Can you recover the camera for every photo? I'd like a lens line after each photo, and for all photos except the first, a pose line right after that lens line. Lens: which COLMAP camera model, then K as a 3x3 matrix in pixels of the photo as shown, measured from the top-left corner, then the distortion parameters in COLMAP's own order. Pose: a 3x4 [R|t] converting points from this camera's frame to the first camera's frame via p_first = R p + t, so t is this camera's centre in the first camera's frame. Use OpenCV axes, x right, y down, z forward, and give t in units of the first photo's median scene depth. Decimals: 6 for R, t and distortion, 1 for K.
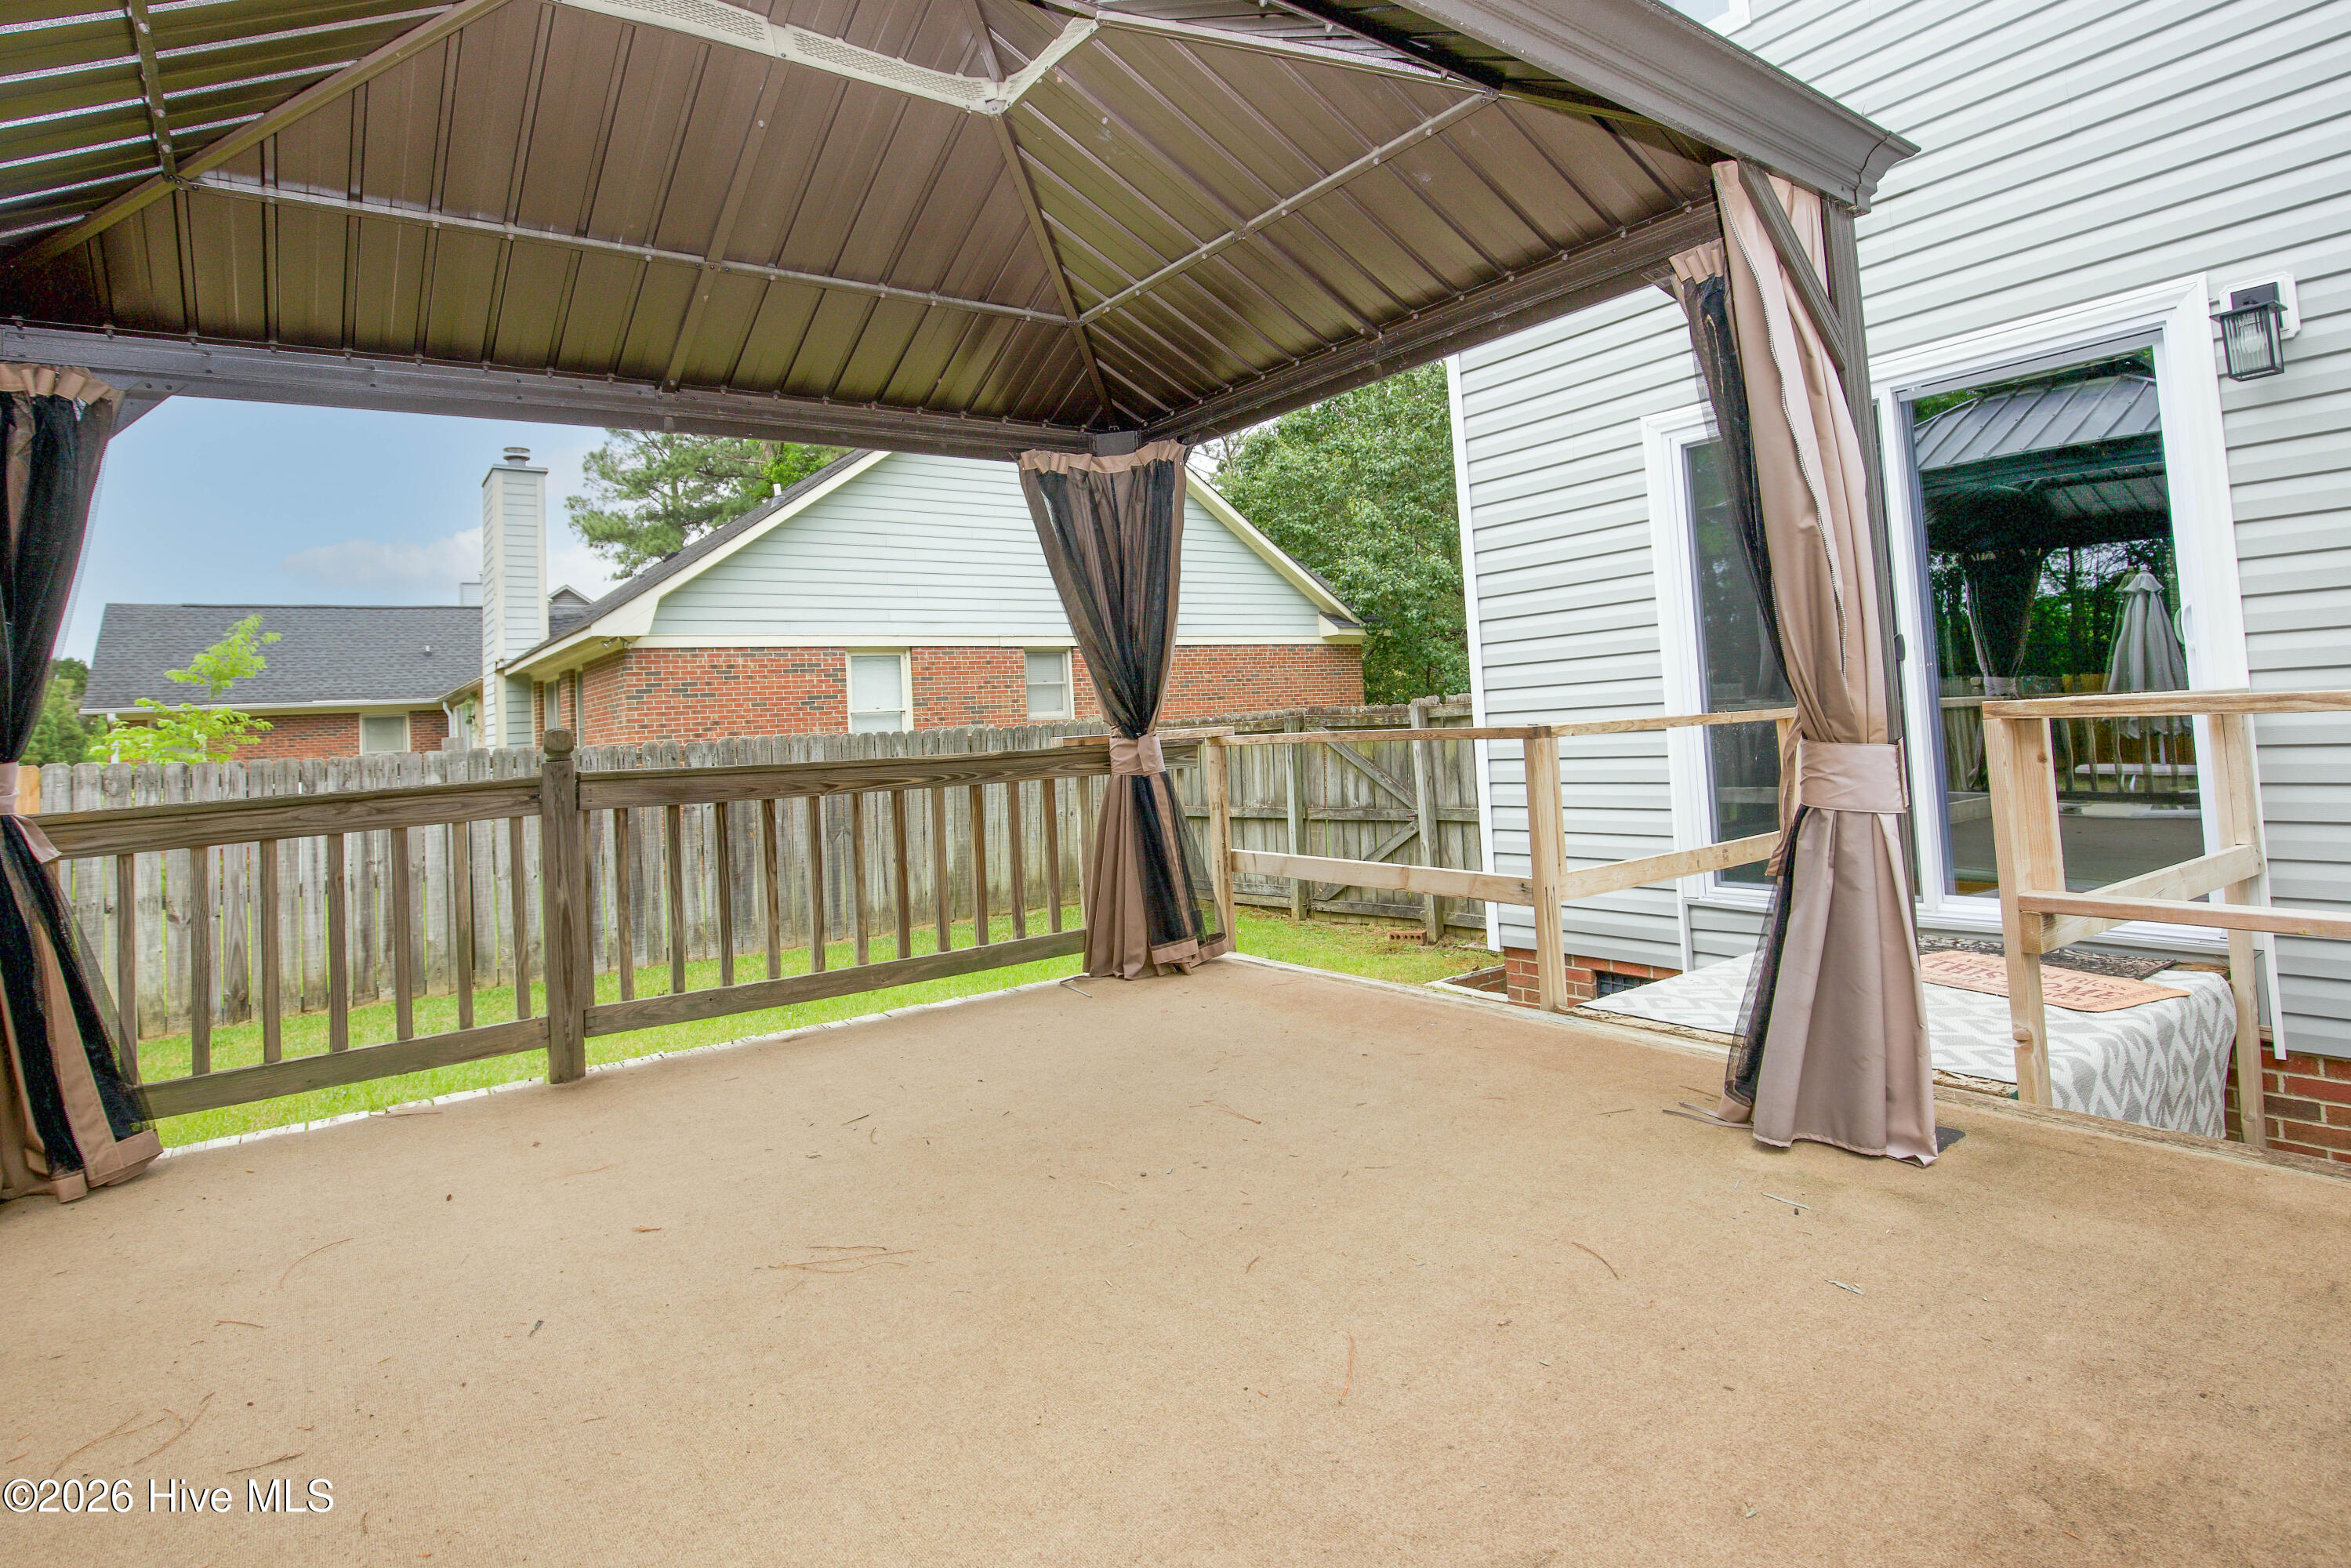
lens RADIAL K [[1195.4, 0, 1169.8], [0, 1195.4, 649.2], [0, 0, 1]] dist [-0.035996, -0.000129]
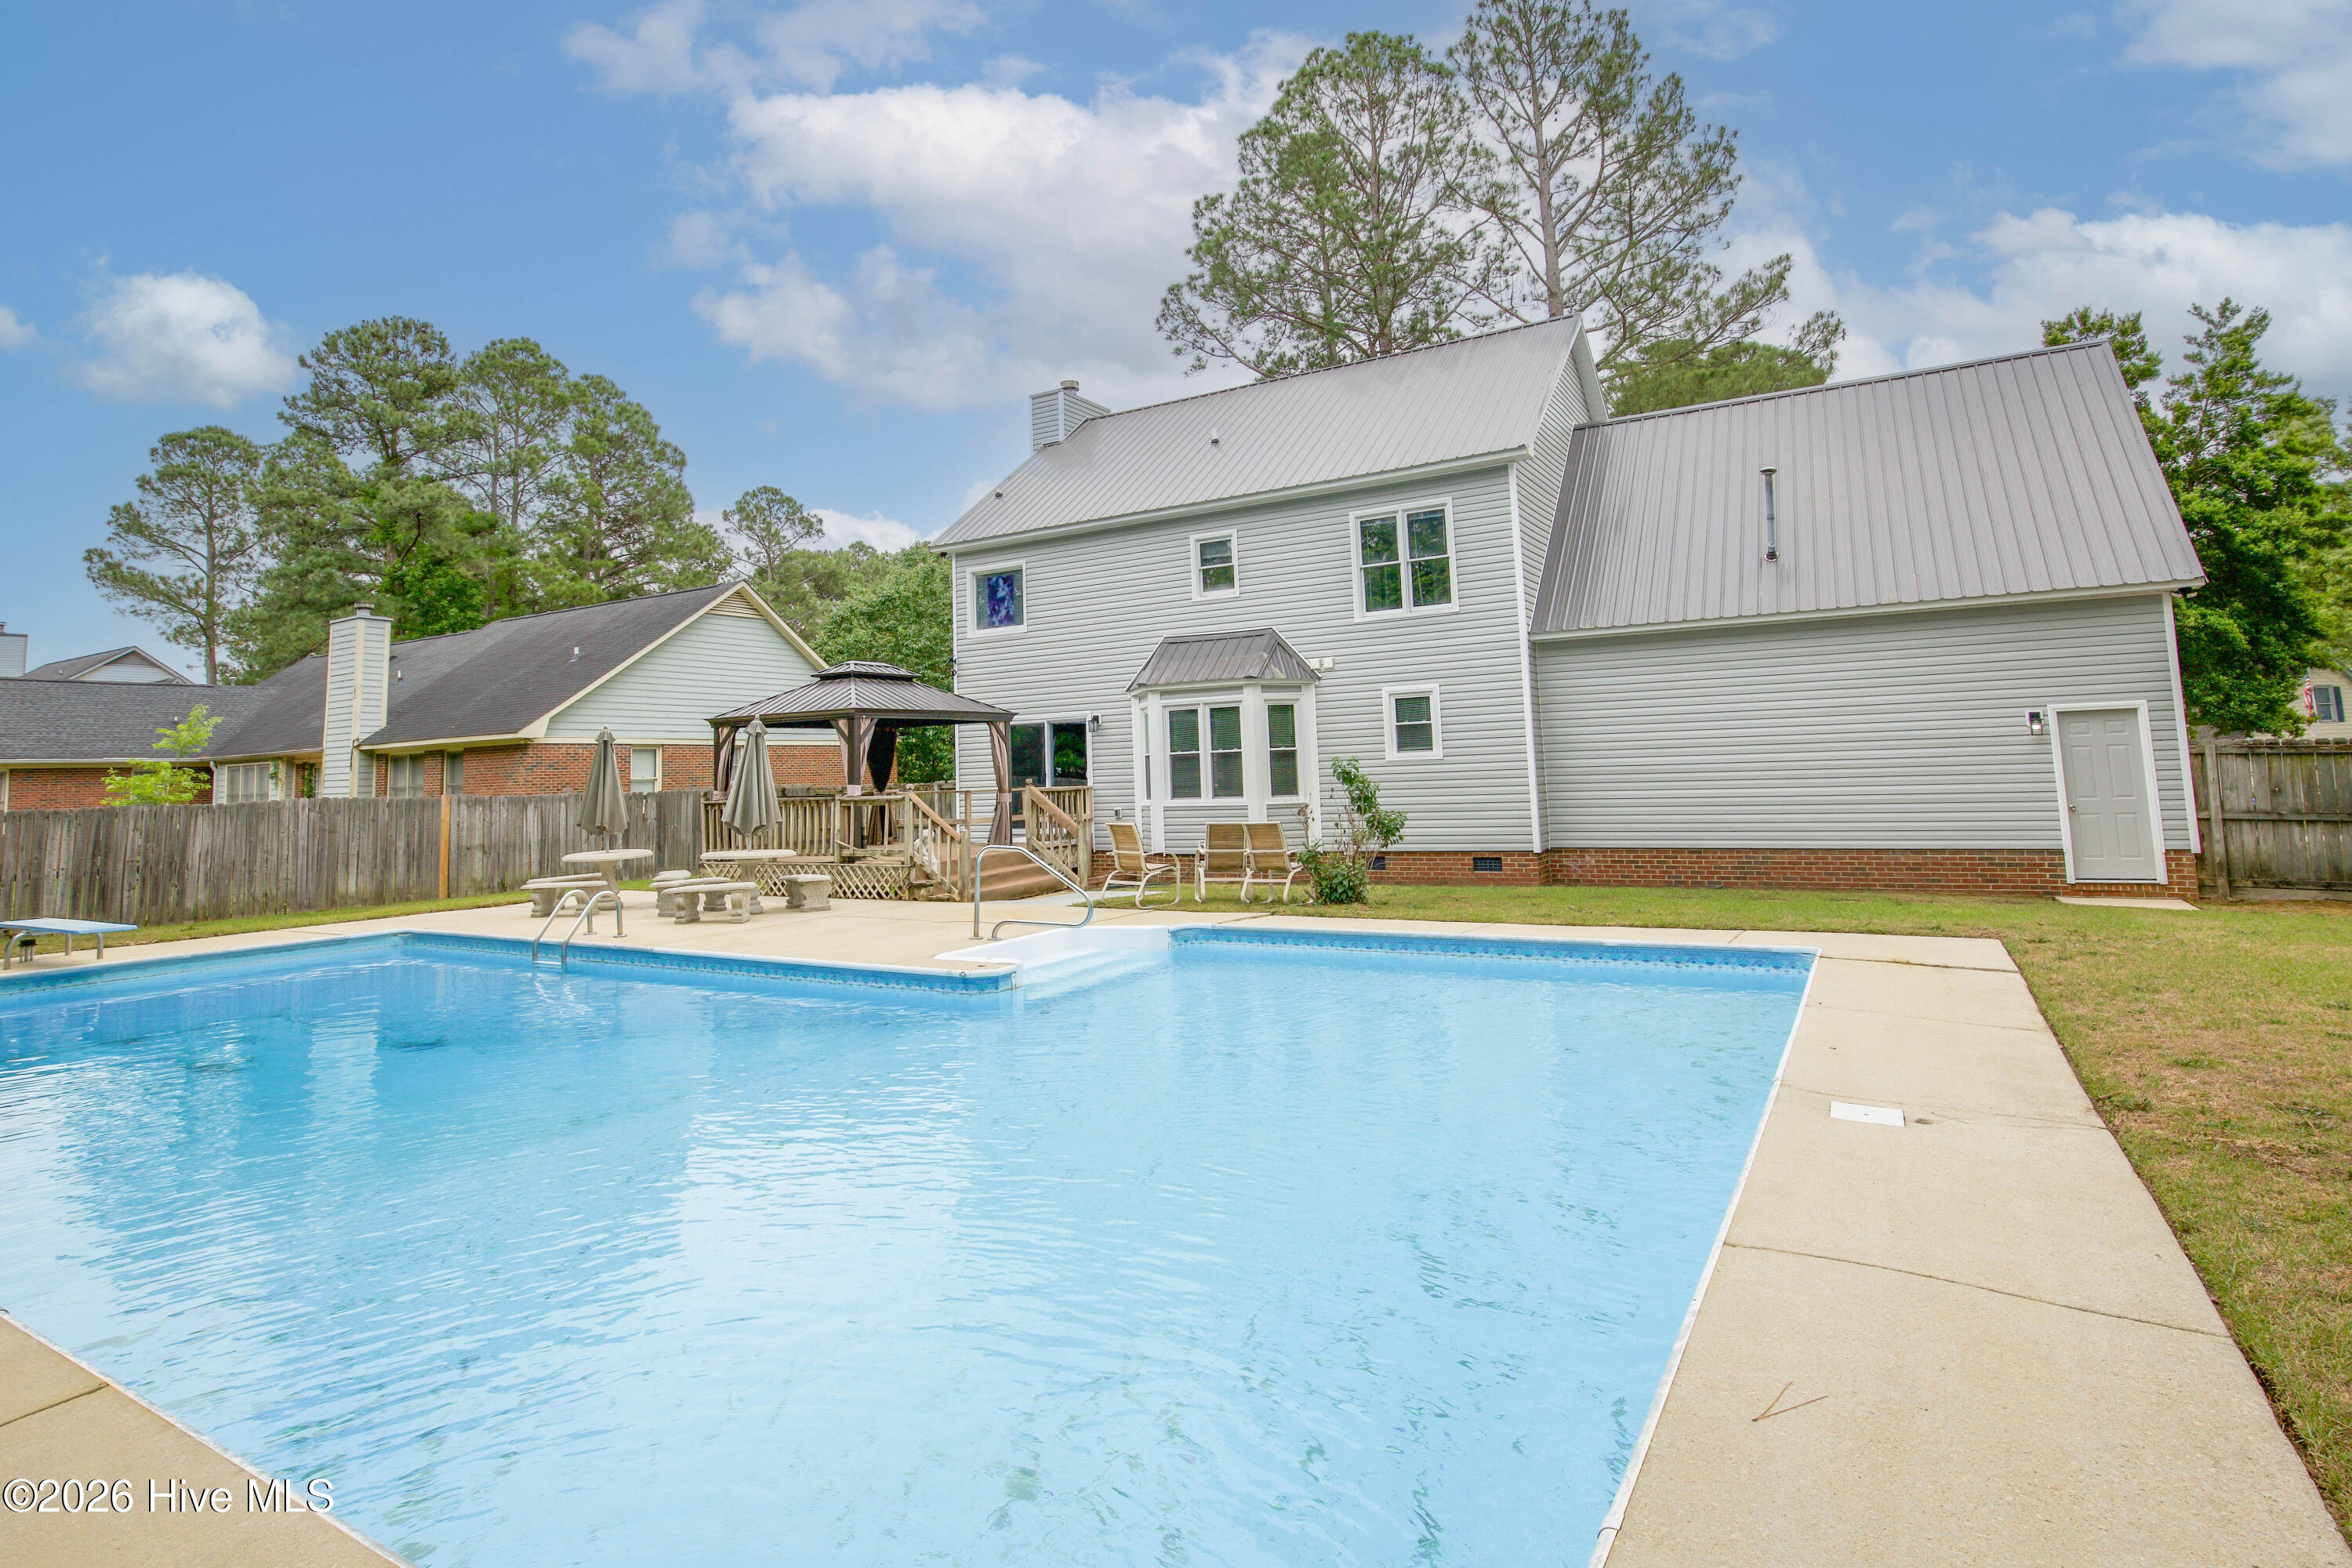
lens RADIAL K [[1219.9, 0, 1114.6], [0, 1219.9, 650.7], [0, 0, 1]] dist [-0.017184, 0.000675]
pose [[0.931554, 0.065644, 0.357628, -0.882307], [-0.043905, 0.996679, -0.068579, -0.173652], [-0.360942, 0.048184, 0.931343, -3.596366]]
